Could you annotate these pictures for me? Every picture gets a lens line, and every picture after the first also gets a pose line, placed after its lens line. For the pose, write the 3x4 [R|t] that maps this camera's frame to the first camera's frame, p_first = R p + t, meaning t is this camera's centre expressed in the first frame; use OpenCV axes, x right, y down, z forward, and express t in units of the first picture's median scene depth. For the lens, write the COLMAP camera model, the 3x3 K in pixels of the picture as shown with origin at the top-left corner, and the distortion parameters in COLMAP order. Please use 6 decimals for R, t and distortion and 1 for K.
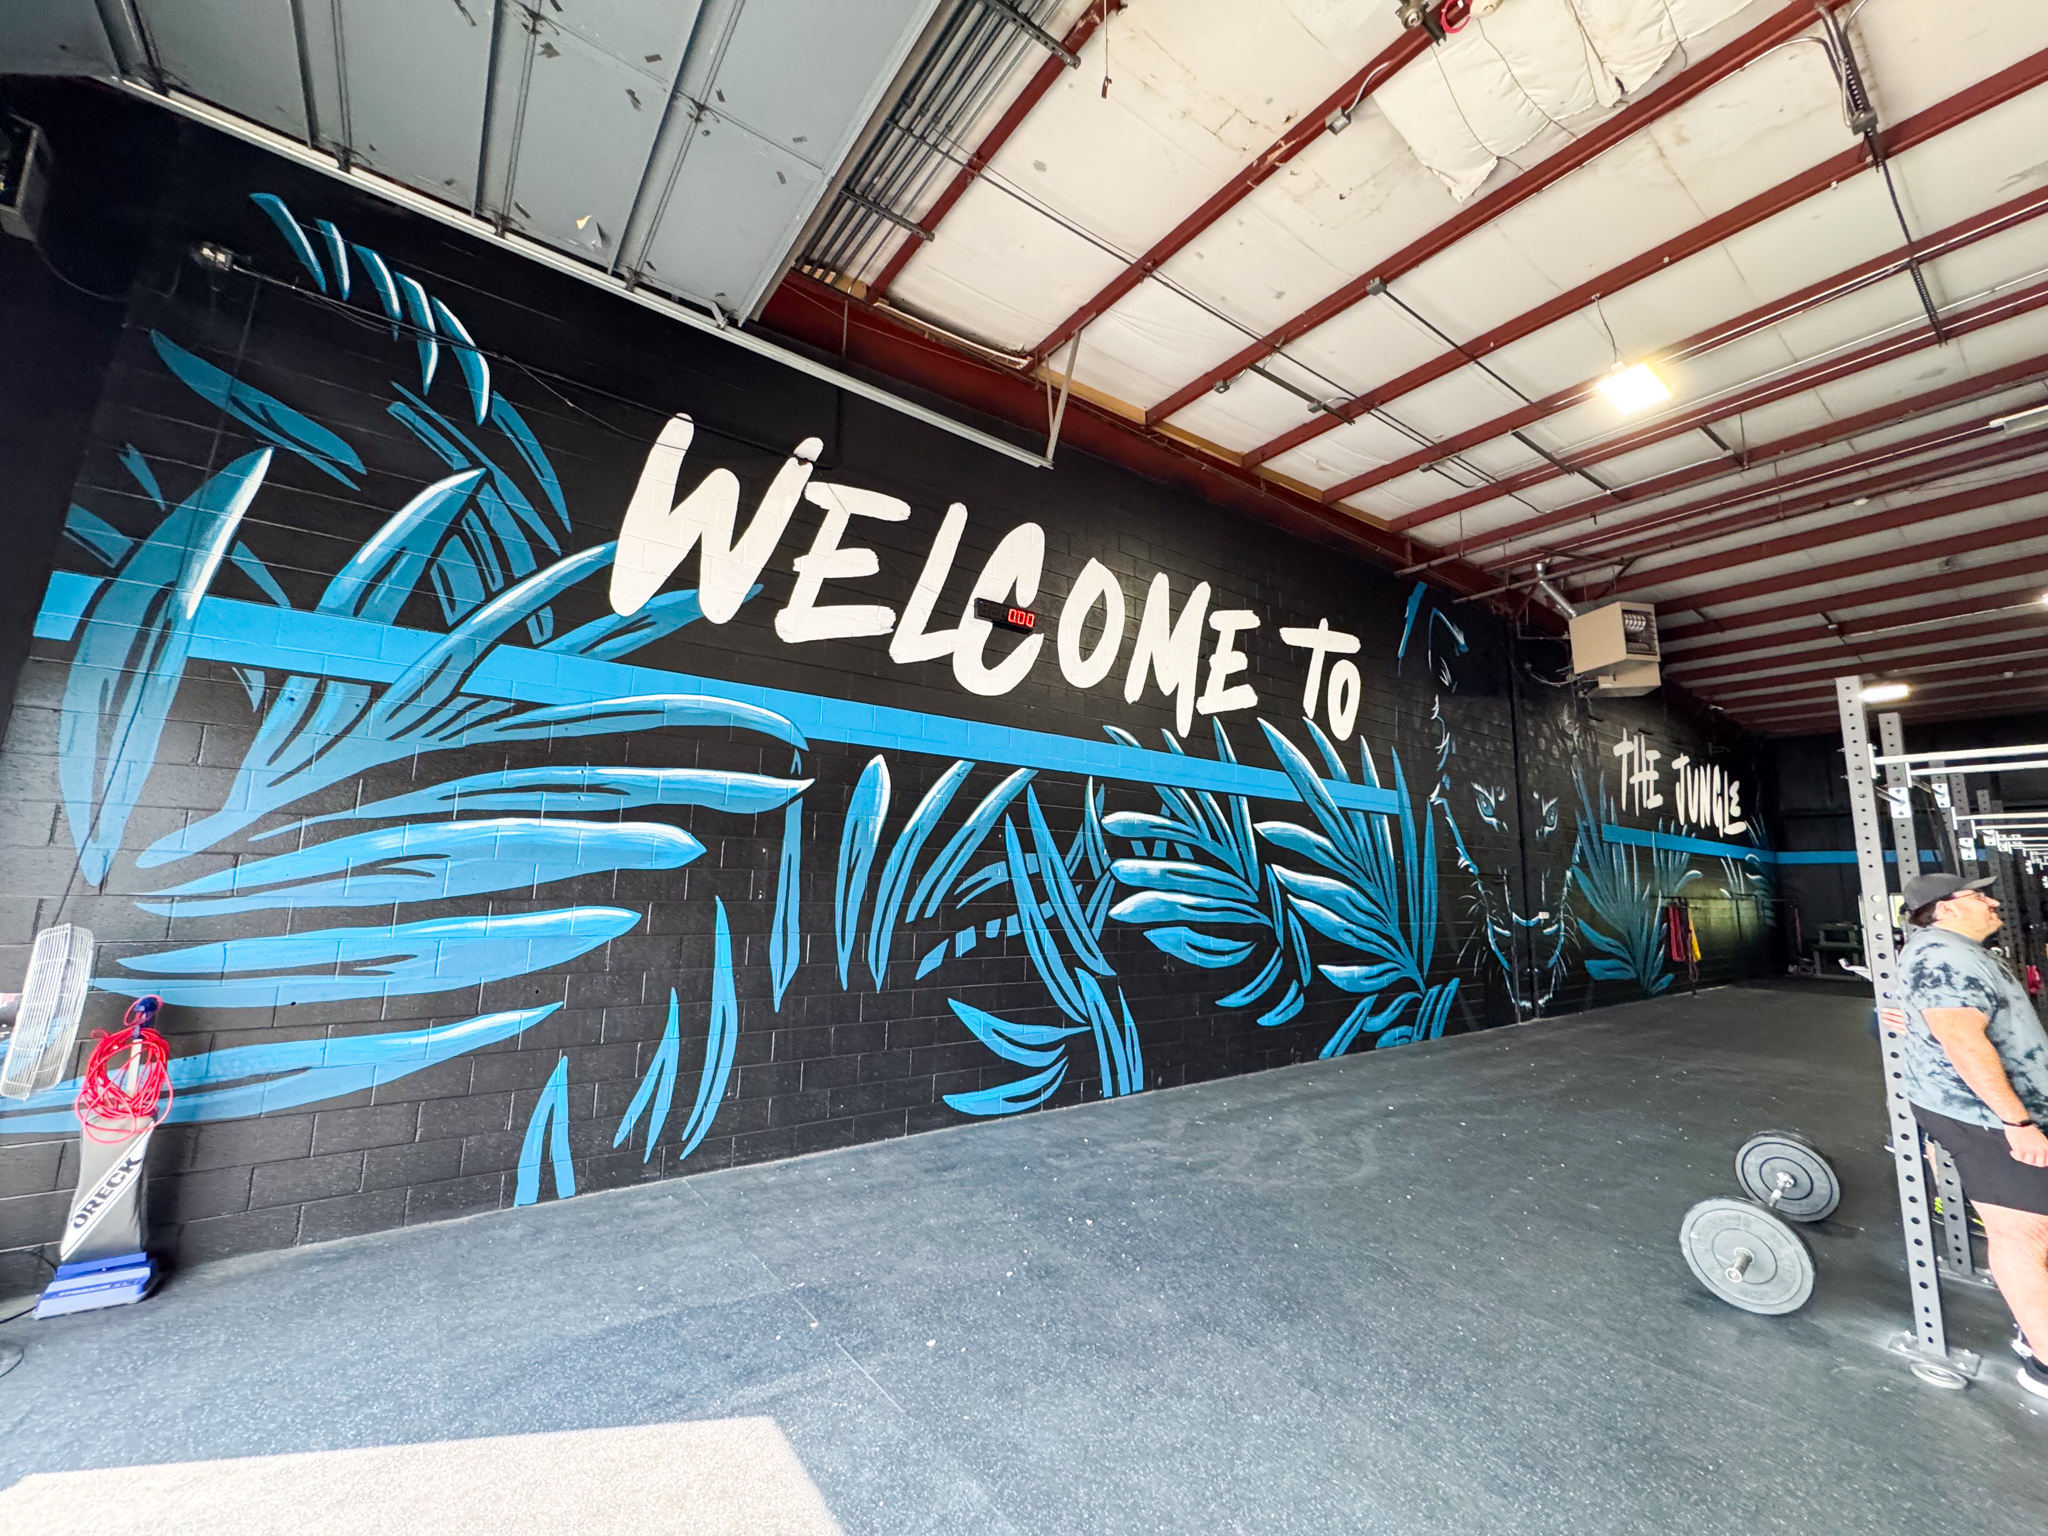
lens RADIAL K [[816.7, 0, 1023.5], [0, 816.7, 764.6], [0, 0, 1]] dist [-0.002754, 0.000456]
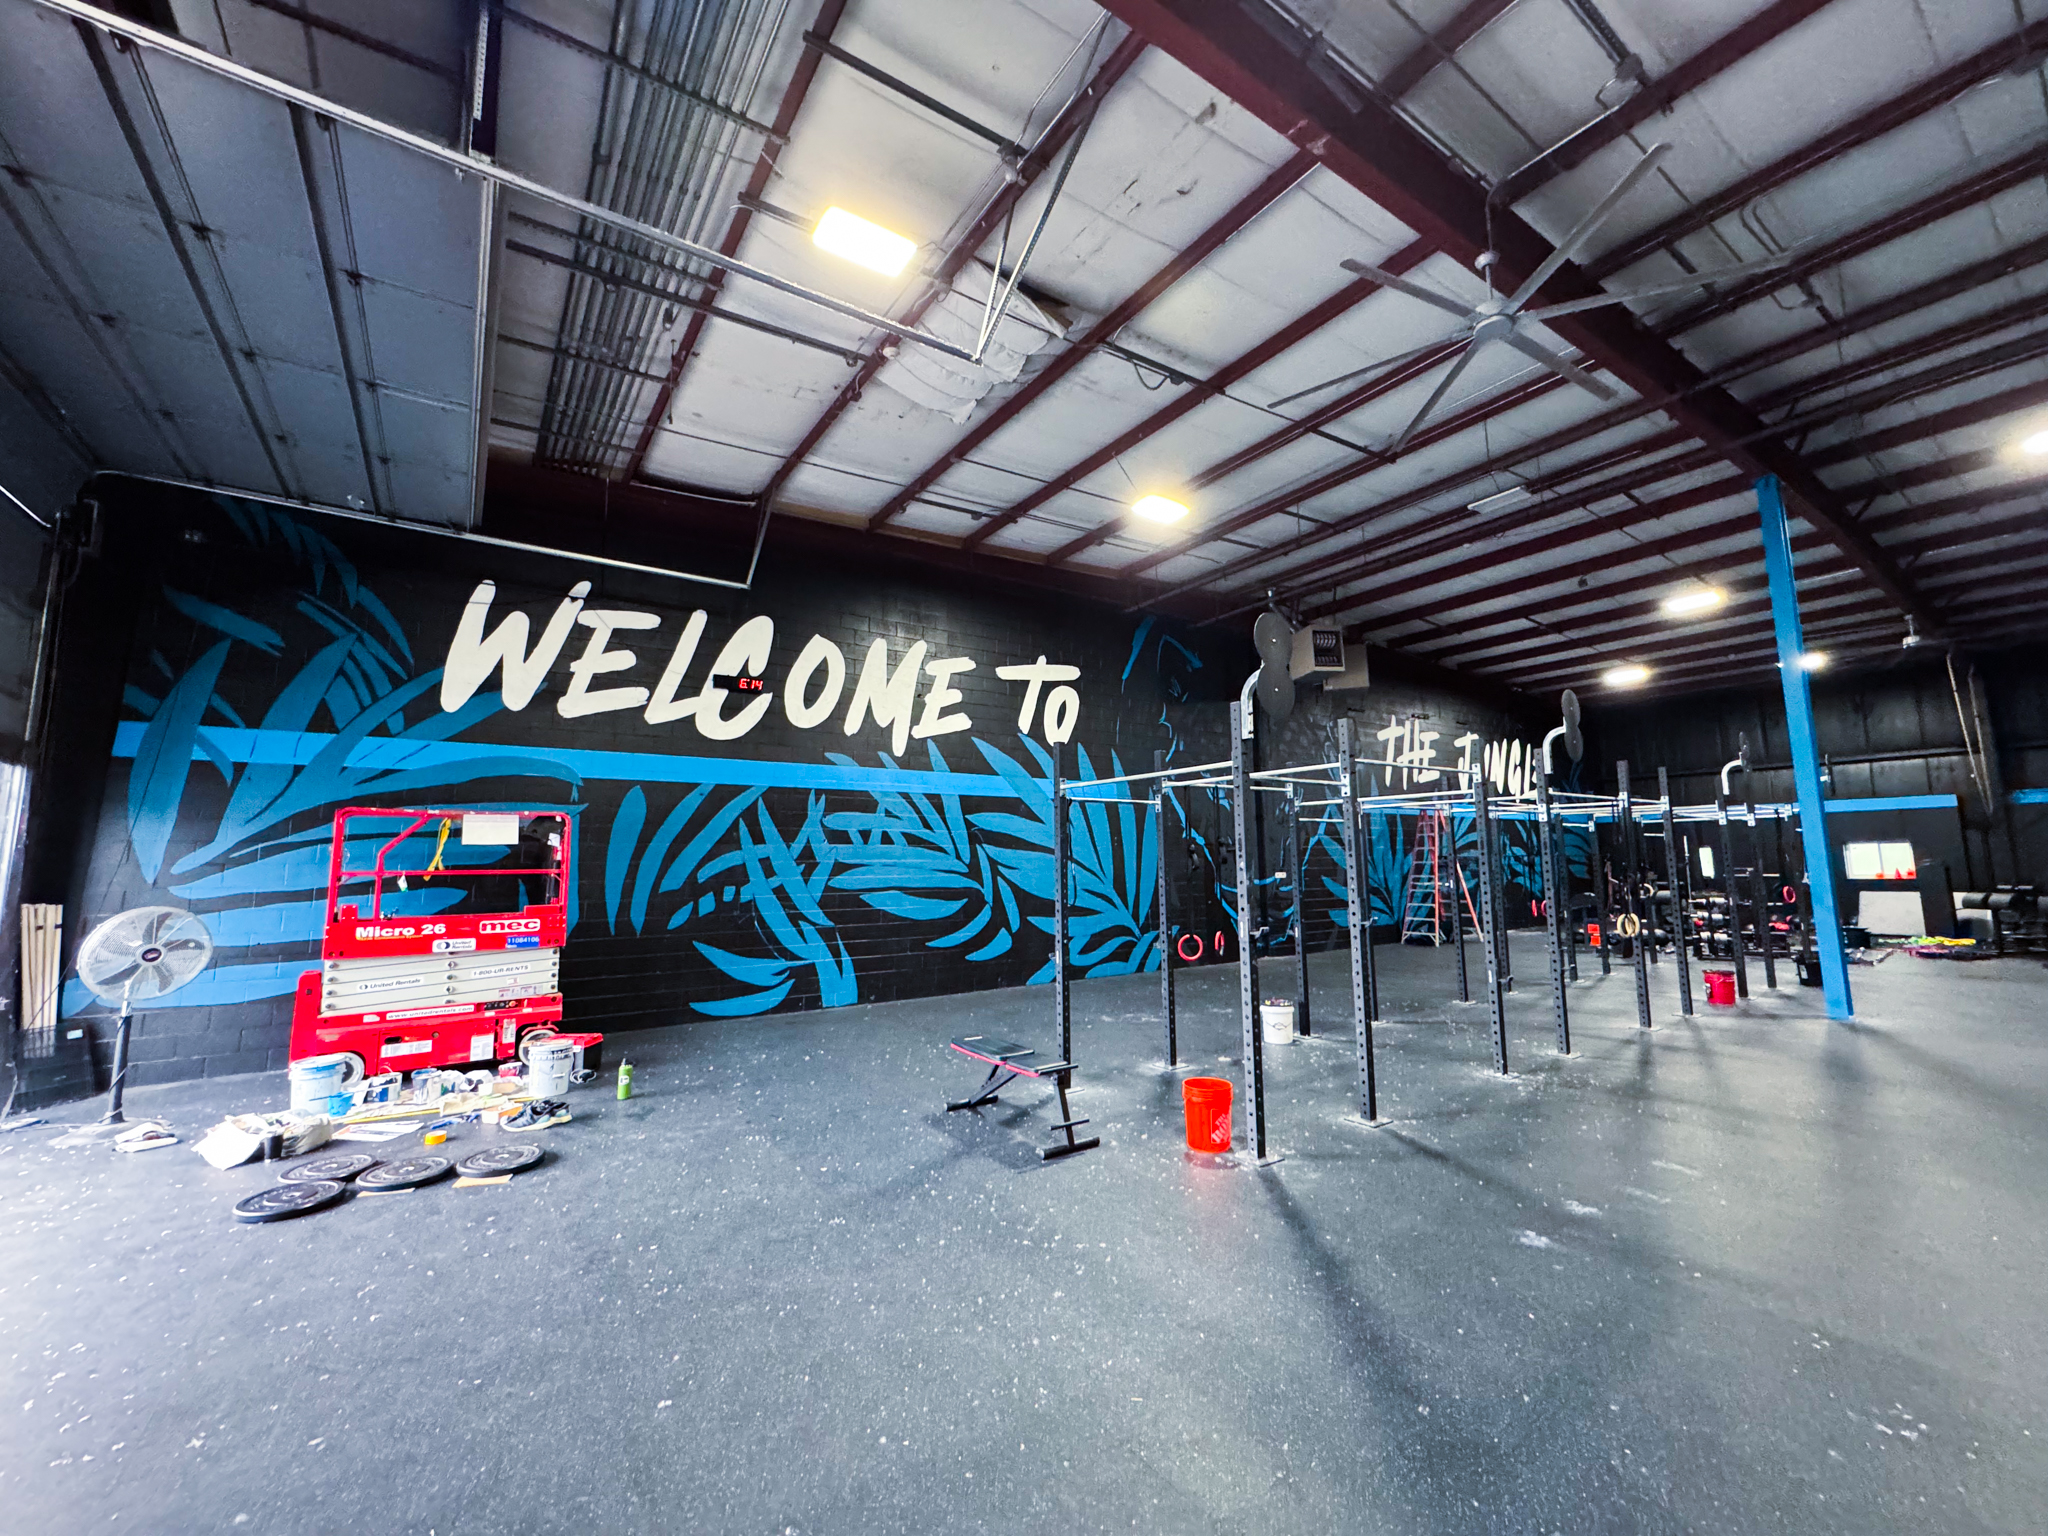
lens RADIAL K [[816.7, 0, 1023.5], [0, 816.7, 764.6], [0, 0, 1]] dist [-0.002754, 0.000456]
pose [[0.998956, -0.034666, -0.029751, 0.522155], [0.035544, 0.998932, 0.029513, -0.061453], [0.028696, -0.030539, 0.999122, -0.452799]]
